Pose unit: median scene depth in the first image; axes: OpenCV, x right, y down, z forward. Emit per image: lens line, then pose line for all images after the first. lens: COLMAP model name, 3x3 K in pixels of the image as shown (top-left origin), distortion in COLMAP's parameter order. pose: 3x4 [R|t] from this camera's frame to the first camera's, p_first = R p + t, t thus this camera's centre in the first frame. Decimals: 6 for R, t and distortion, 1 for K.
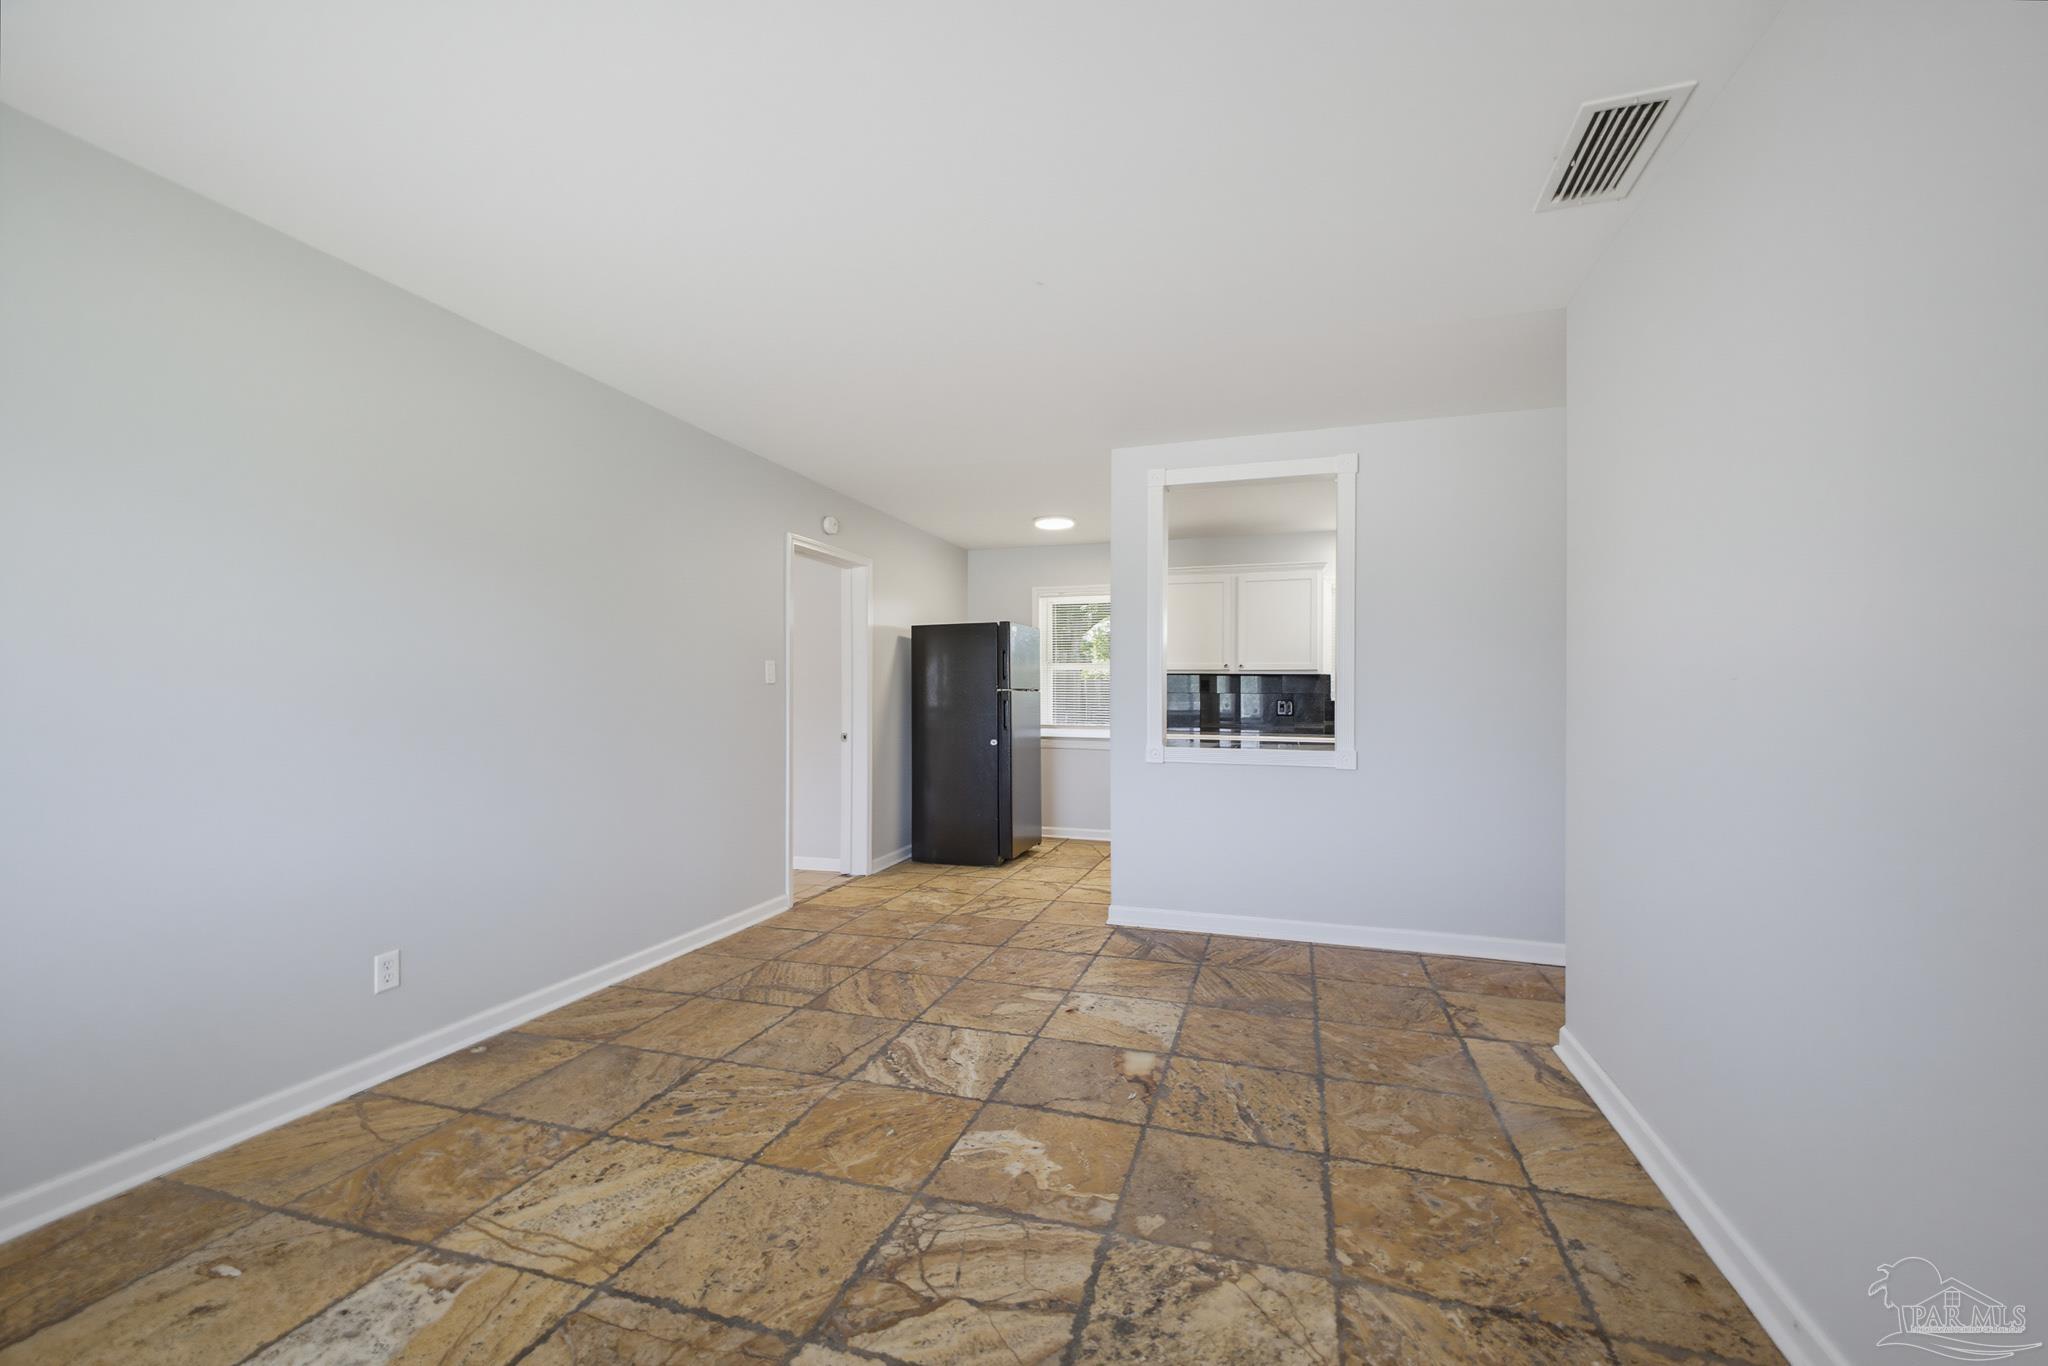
lens RADIAL K [[828.9, 0, 1027.9], [0, 828.9, 670.9], [0, 0, 1]] dist [0.036575, -0.012946]
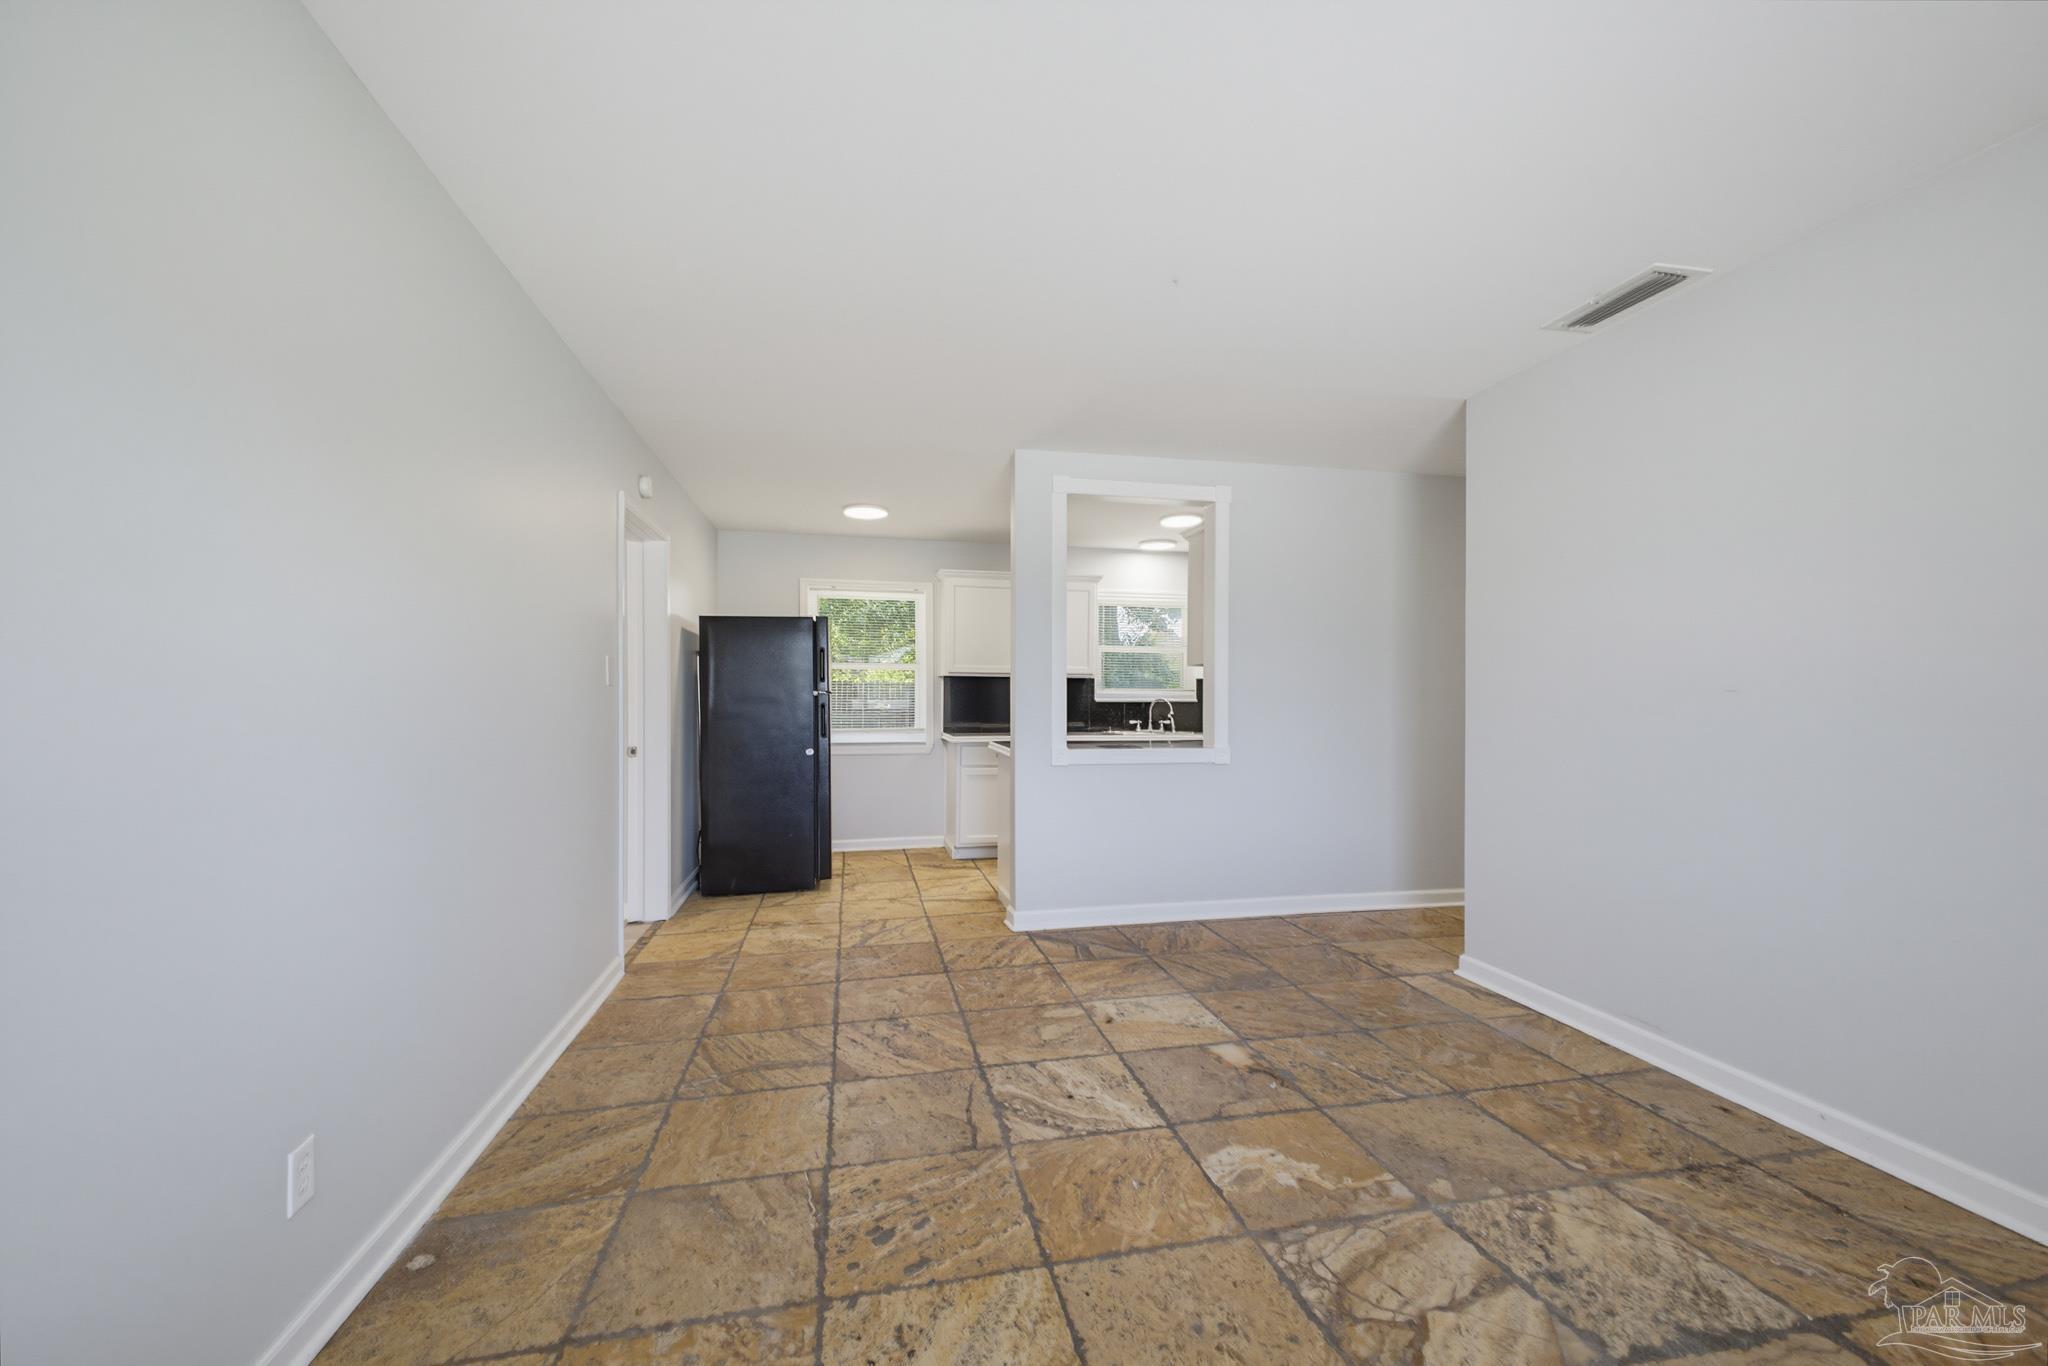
lens RADIAL K [[824.8, 0, 1024.0], [0, 824.8, 683.0], [0, 0, 1]] dist [0.029240, -0.009280]
pose [[0.864256, 0.006445, 0.503012, -0.562760], [-0.014658, 0.999816, 0.012375, -0.004097], [-0.502839, -0.018069, 0.864191, 0.219660]]
